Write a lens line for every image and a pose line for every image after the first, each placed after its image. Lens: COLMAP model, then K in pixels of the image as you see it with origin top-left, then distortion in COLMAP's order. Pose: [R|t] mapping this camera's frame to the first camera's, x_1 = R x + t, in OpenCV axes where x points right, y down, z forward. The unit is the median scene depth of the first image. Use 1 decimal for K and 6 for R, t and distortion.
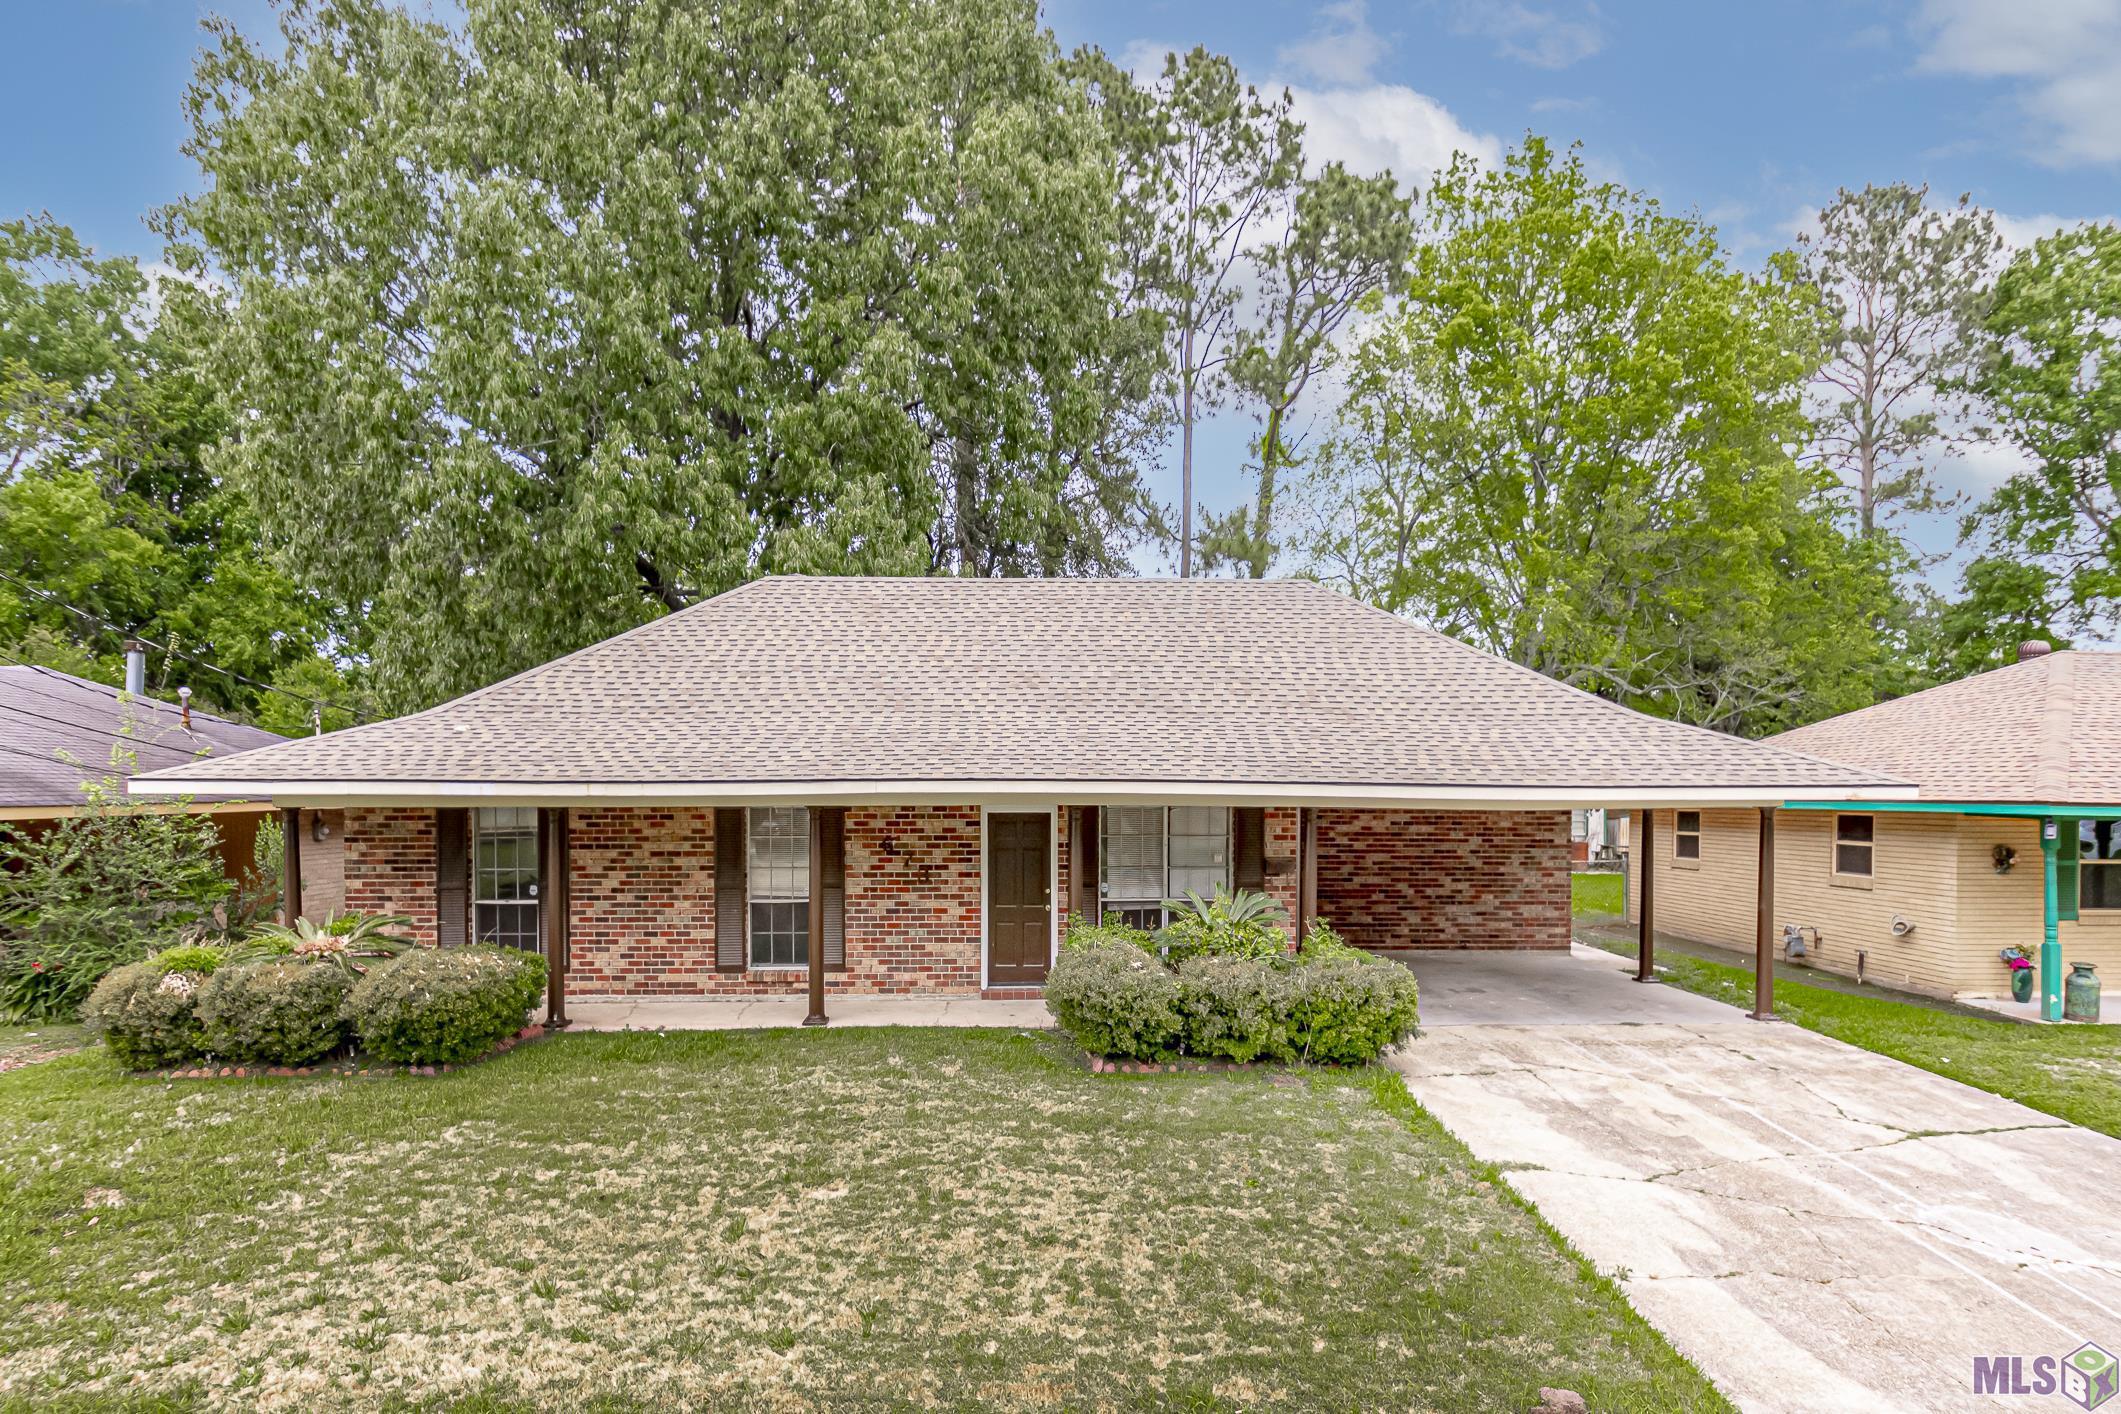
lens RADIAL K [[1089.4, 0, 1073.8], [0, 1089.4, 853.0], [0, 0, 1]] dist [-0.003432, -0.001858]
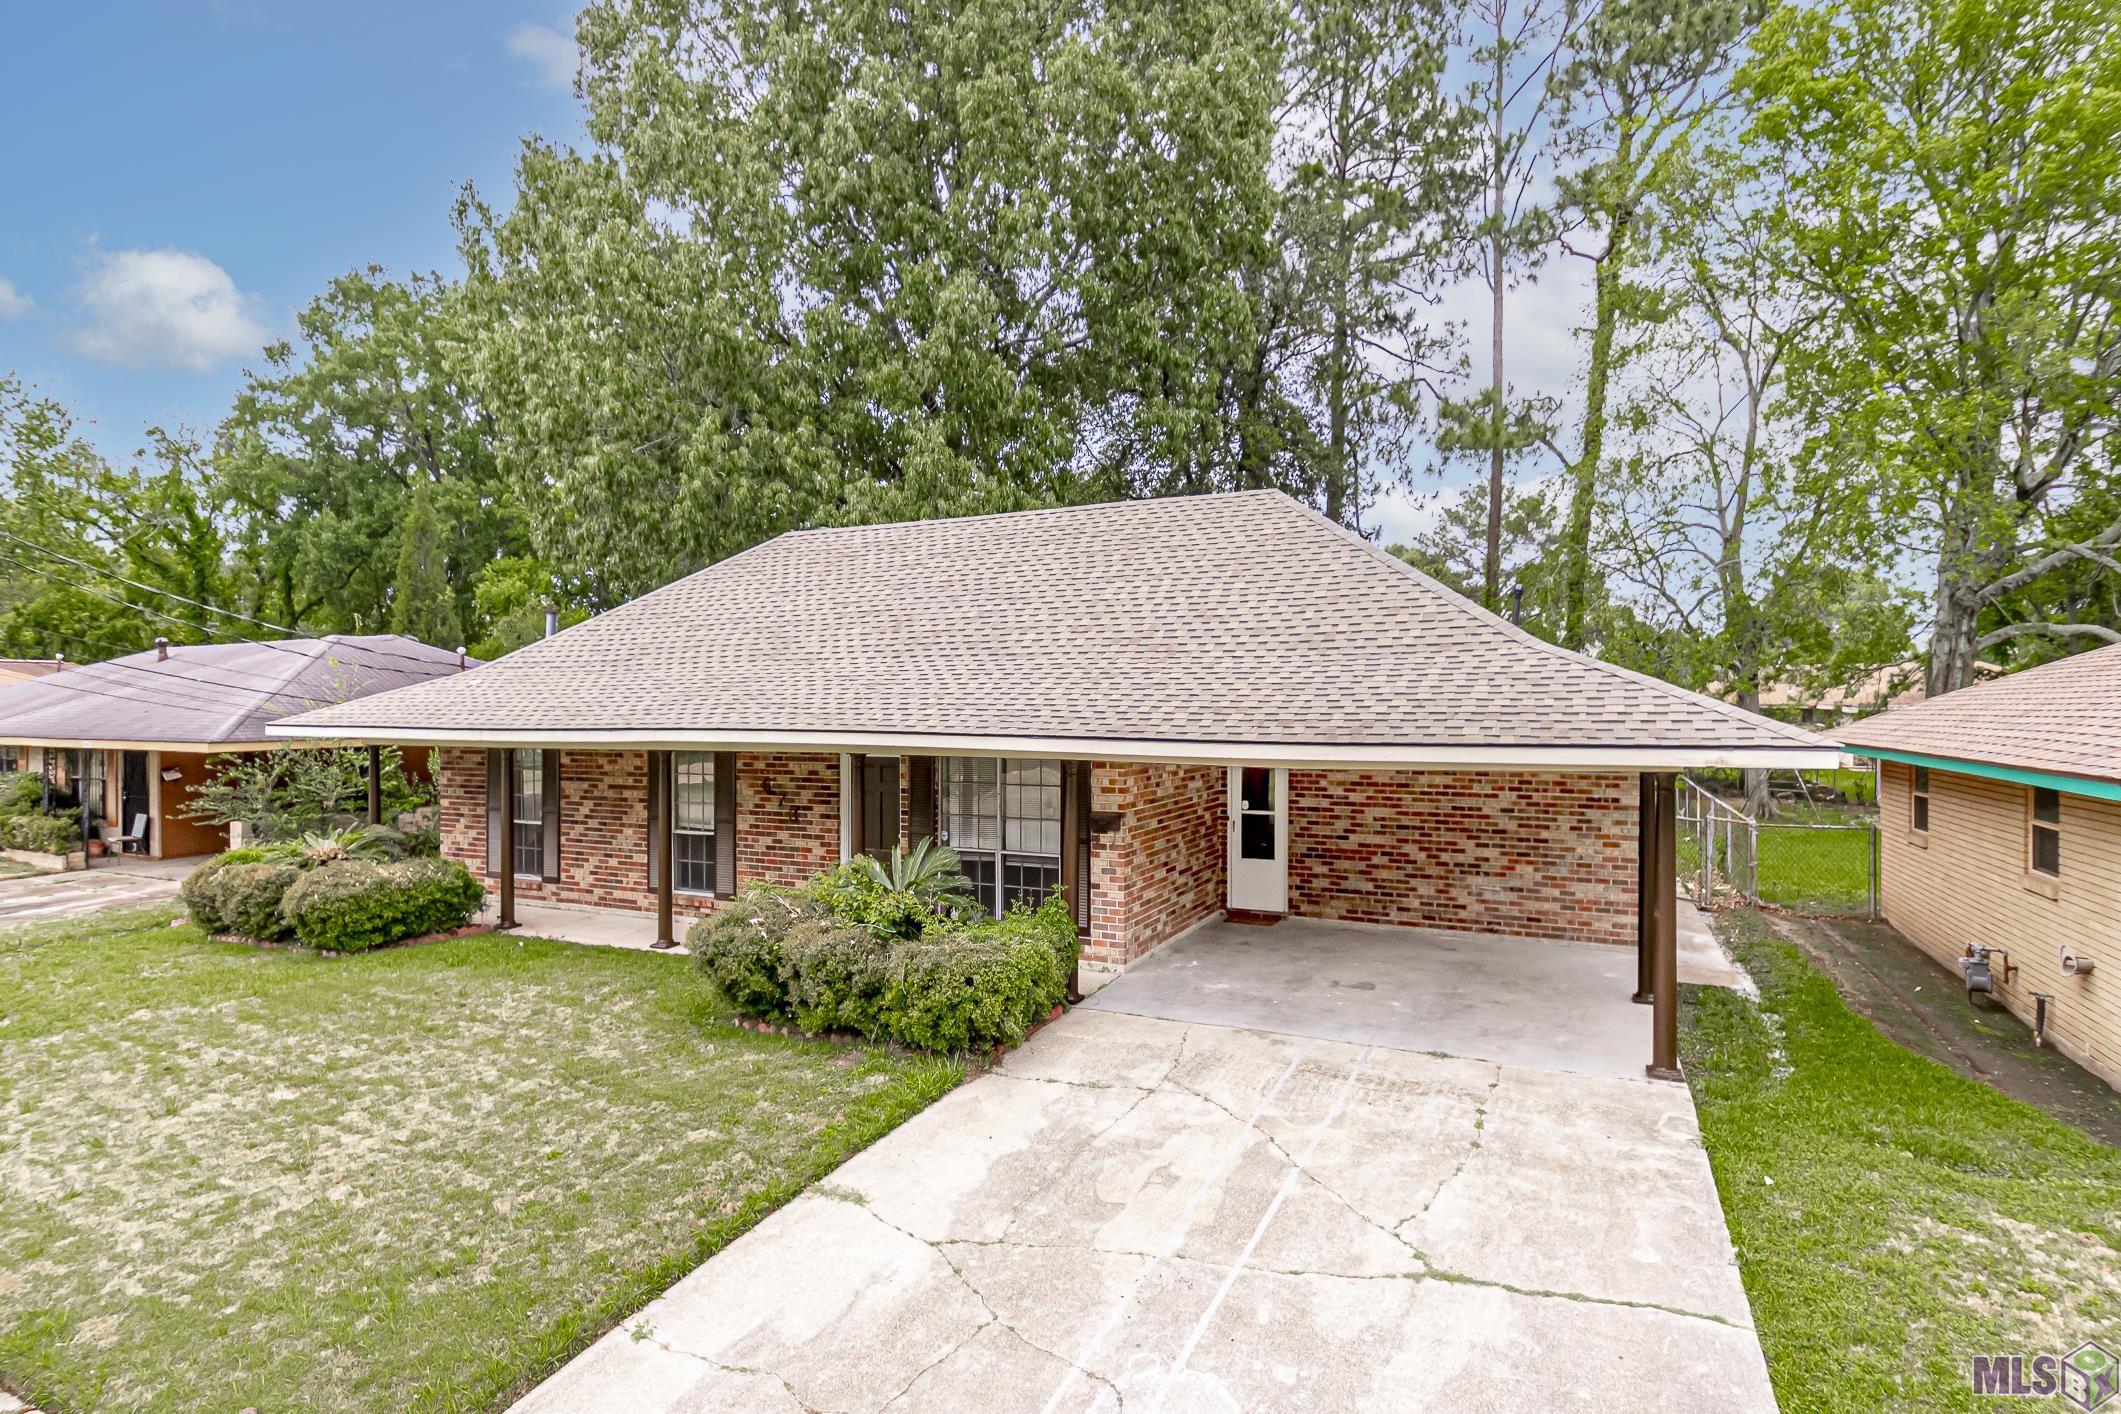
lens RADIAL K [[1108.0, 0, 1060.8], [0, 1108.0, 750.0], [0, 0, 1]] dist [-0.002668, -0.000856]
pose [[0.884635, 0.016430, -0.465994, 0.587591], [-0.023682, 0.999672, -0.009711, -0.038074], [0.465682, 0.019627, 0.884735, 0.177864]]
